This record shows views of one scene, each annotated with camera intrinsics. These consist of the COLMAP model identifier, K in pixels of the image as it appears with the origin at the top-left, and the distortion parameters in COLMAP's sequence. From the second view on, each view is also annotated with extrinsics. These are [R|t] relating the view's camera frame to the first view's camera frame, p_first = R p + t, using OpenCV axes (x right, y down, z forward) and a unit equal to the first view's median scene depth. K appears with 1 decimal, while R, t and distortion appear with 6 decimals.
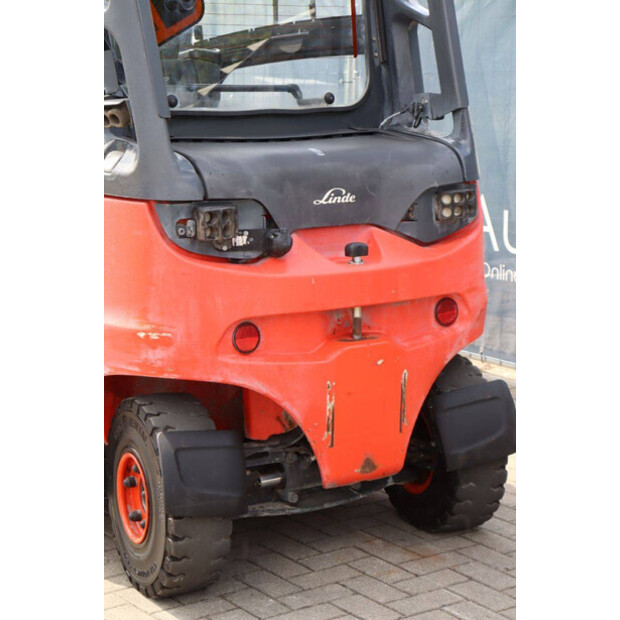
lens RADIAL K [[1518.3, 0, 308.1], [0, 1518.3, 309.8], [0, 0, 1]] dist [0.410198, 0.000000]
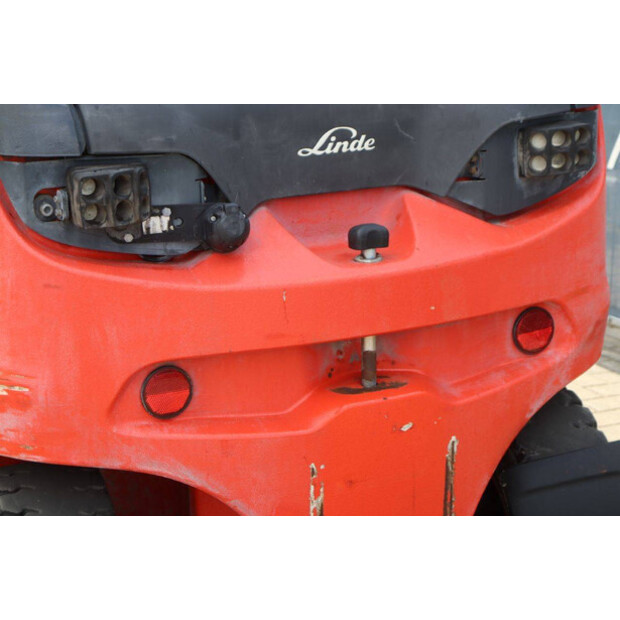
lens RADIAL K [[1518.3, 0, 313.7], [0, 1518.3, 313.4], [0, 0, 1]] dist [0.410198, 0.000000]
pose [[0.992767, 0.026062, -0.117198, 0.080270], [-0.014159, 0.994758, 0.101269, -0.069221], [0.119223, -0.098877, 0.987932, 0.420700]]
